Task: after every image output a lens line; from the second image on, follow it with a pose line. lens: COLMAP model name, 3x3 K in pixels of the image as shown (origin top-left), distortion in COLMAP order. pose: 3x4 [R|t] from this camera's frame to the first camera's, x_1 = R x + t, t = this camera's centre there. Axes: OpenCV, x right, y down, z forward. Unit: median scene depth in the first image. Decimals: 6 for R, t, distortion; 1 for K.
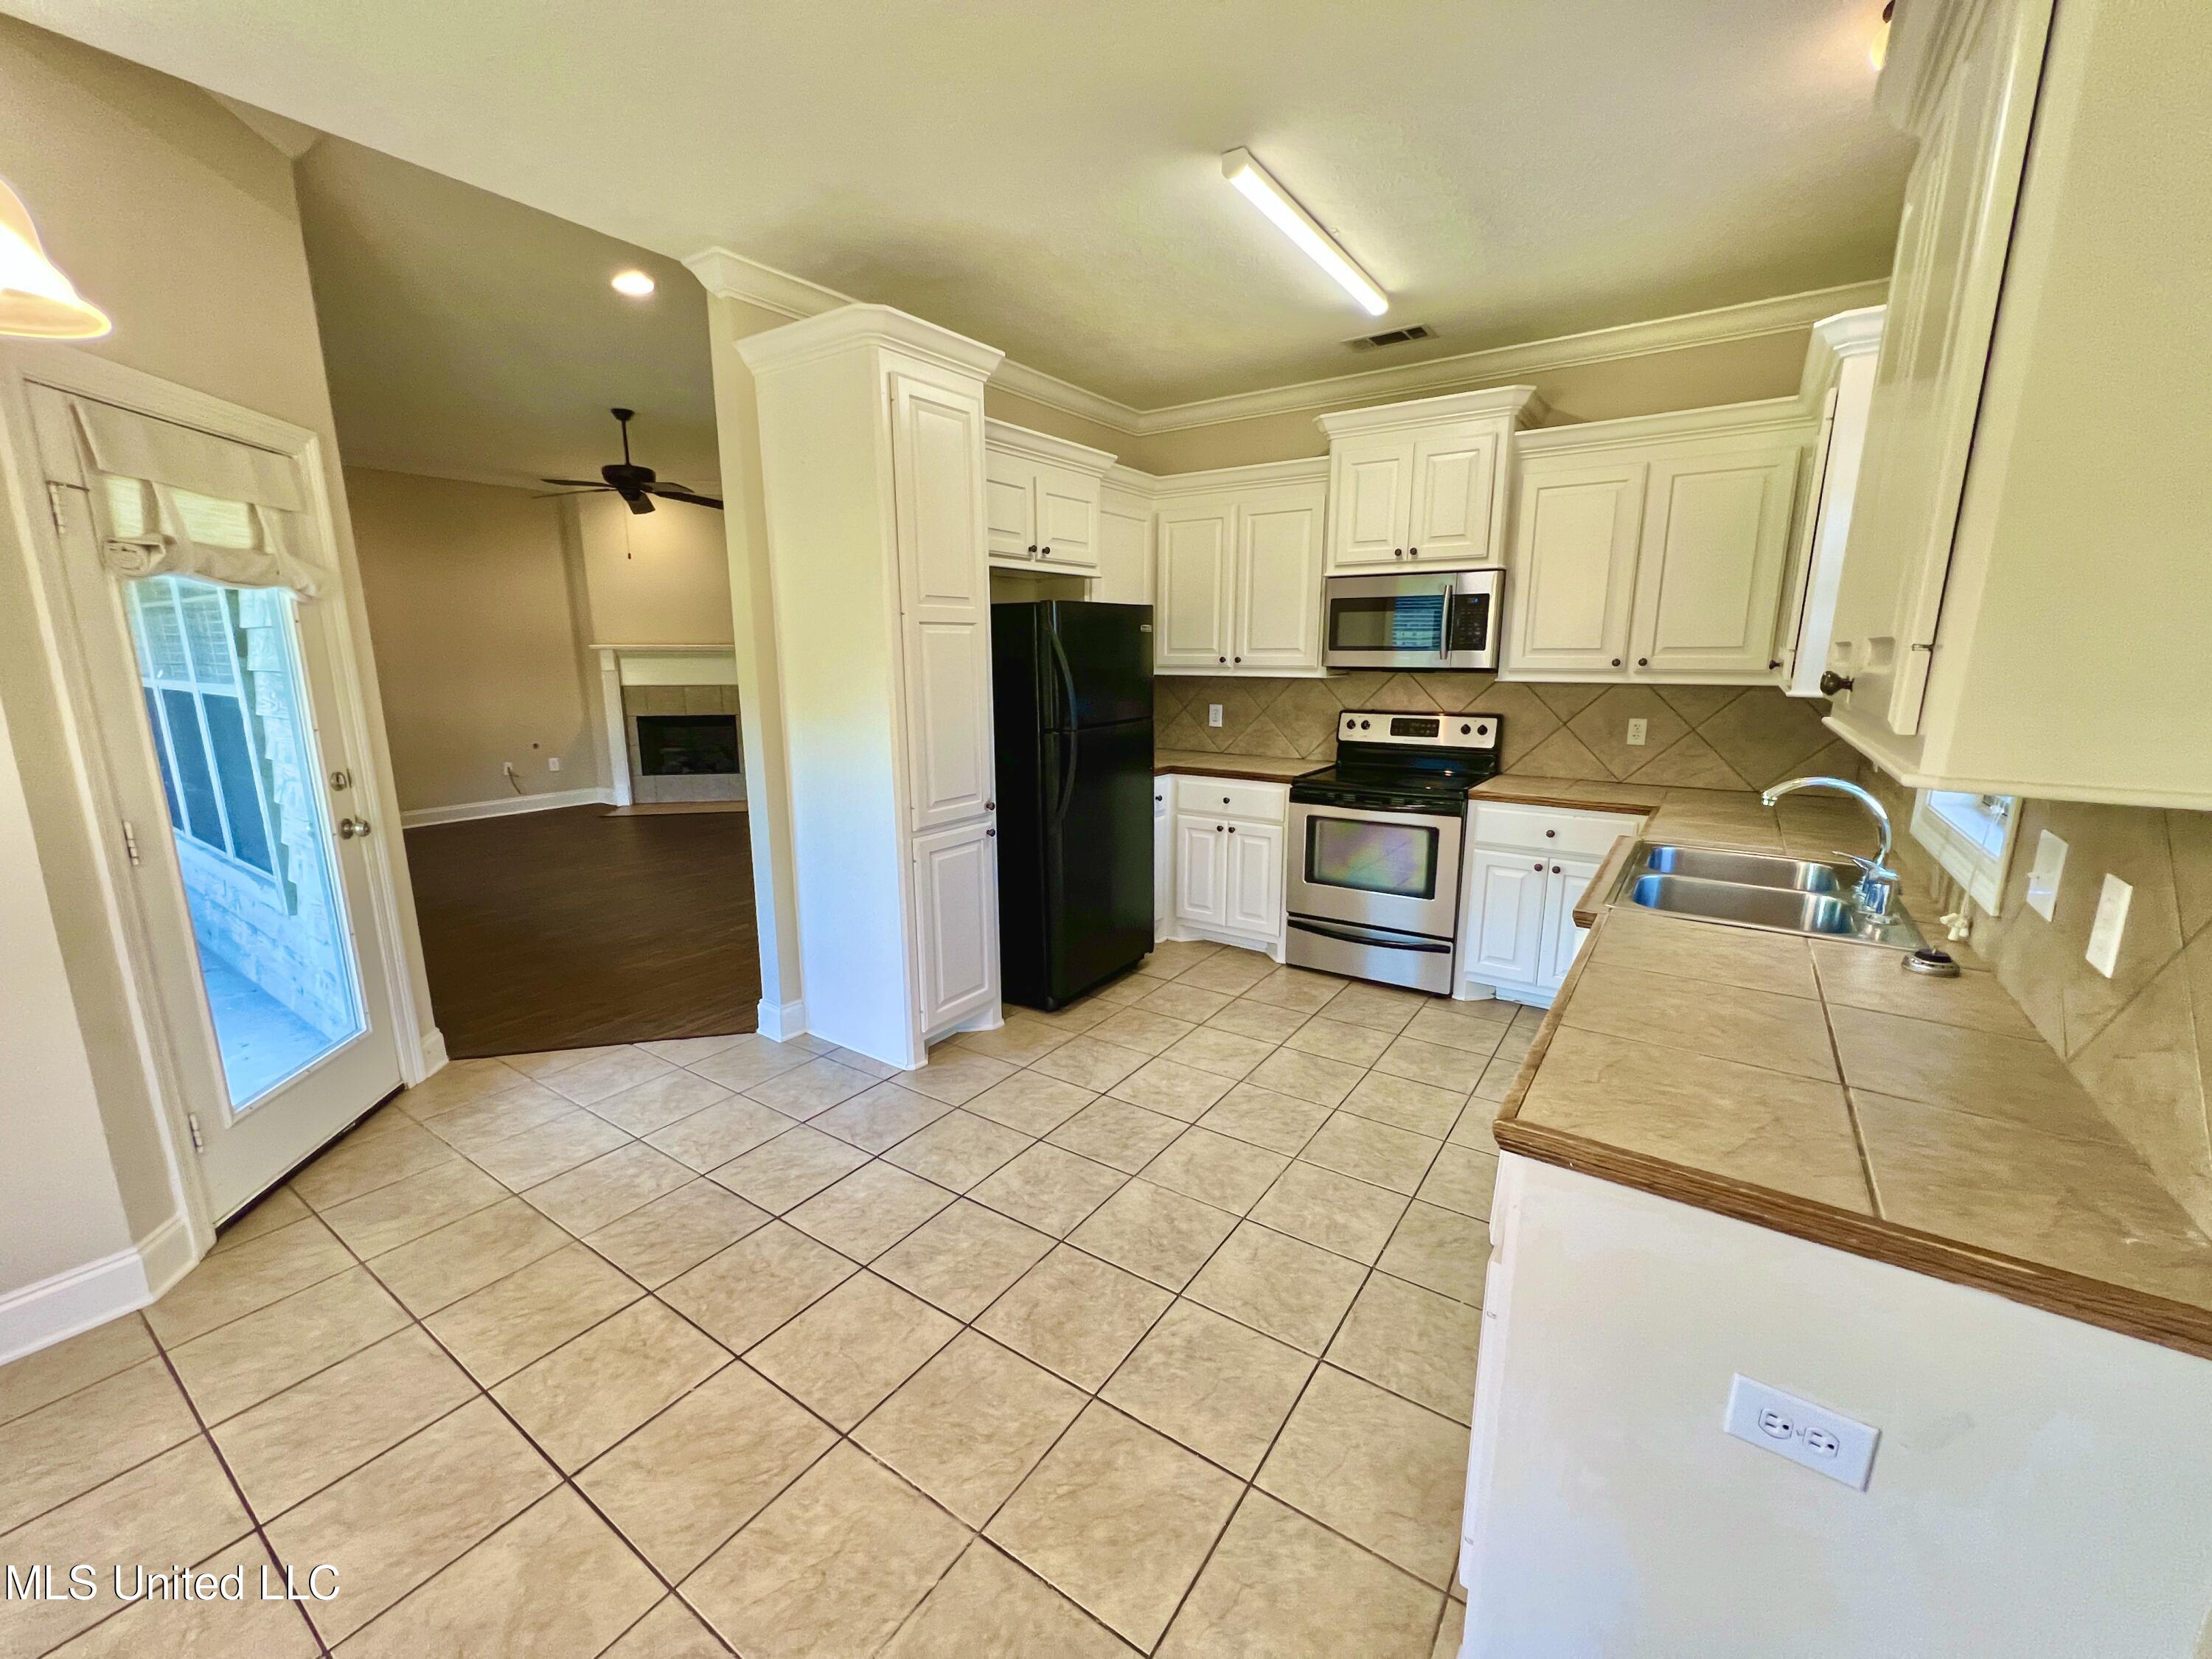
lens RADIAL K [[890.3, 0, 1107.6], [0, 890.3, 835.5], [0, 0, 1]] dist [0.011302, -0.000056]
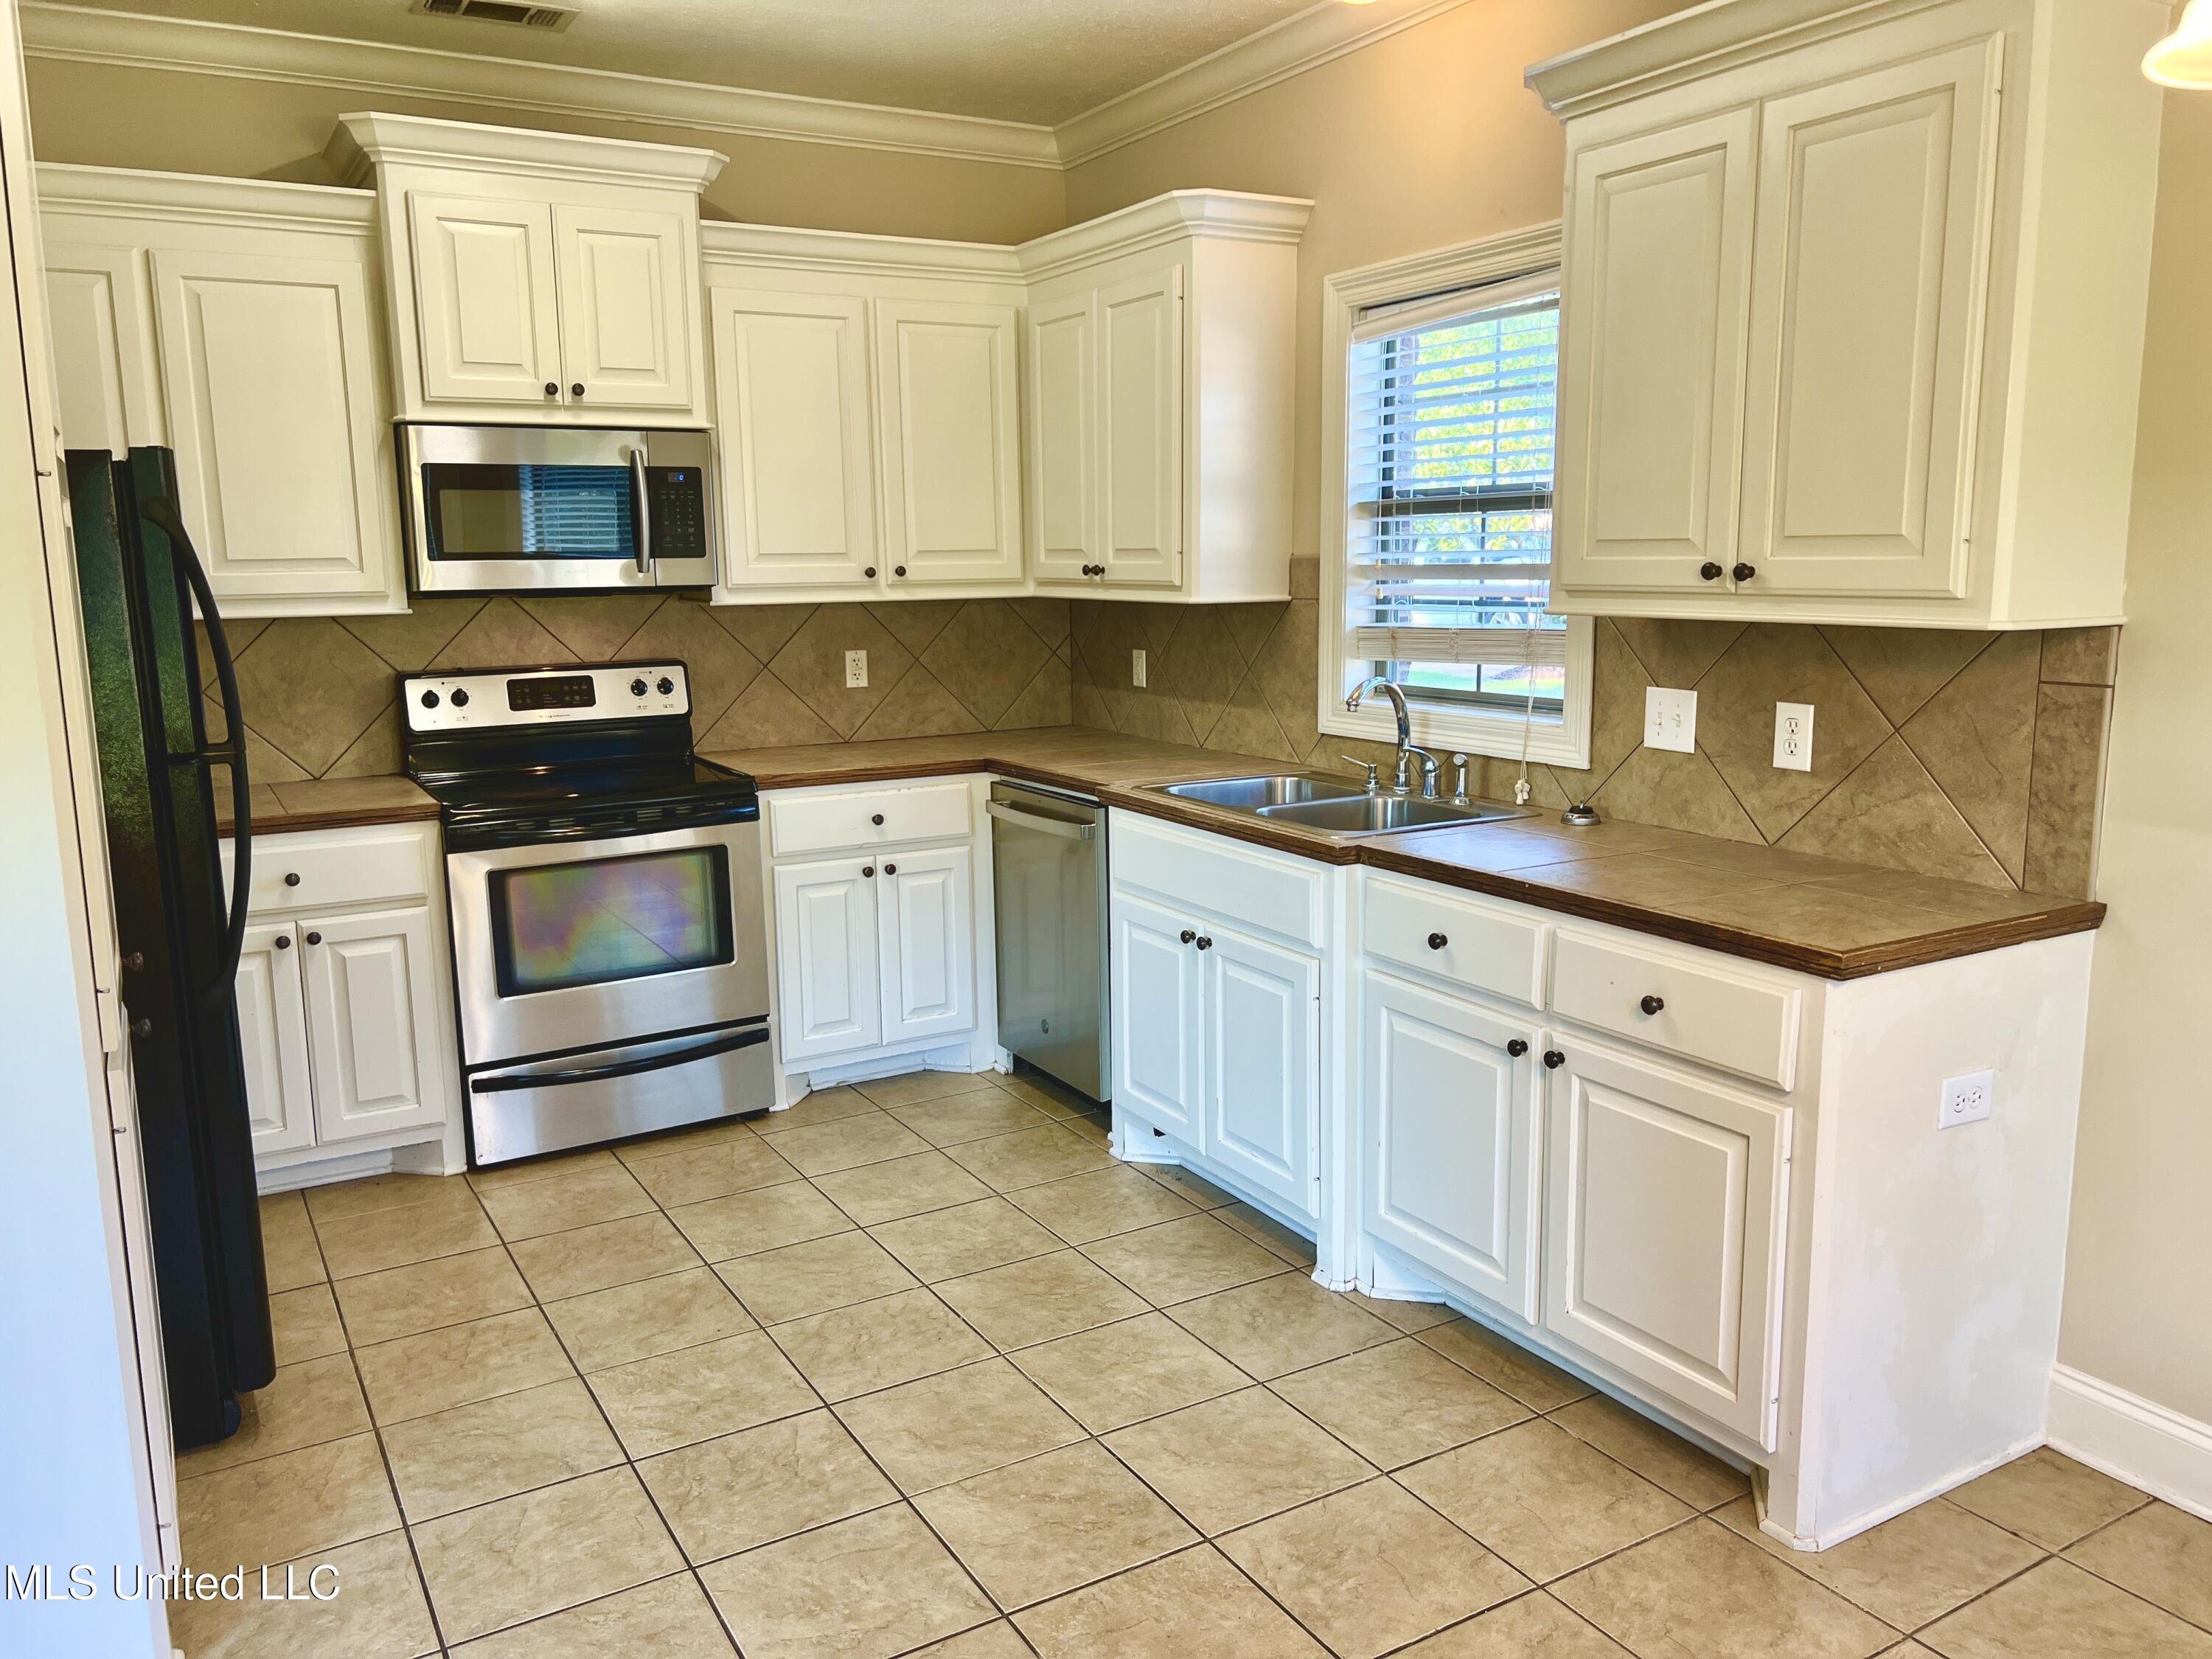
lens RADIAL K [[1672.9, 0, 1107.6], [0, 1672.9, 826.9], [0, 0, 1]] dist [0.035304, -0.010442]
pose [[0.427032, -0.156034, 0.890672, -0.529998], [0.199226, 0.977030, 0.075644, -0.053873], [-0.882016, 0.145142, 0.448309, 0.244411]]
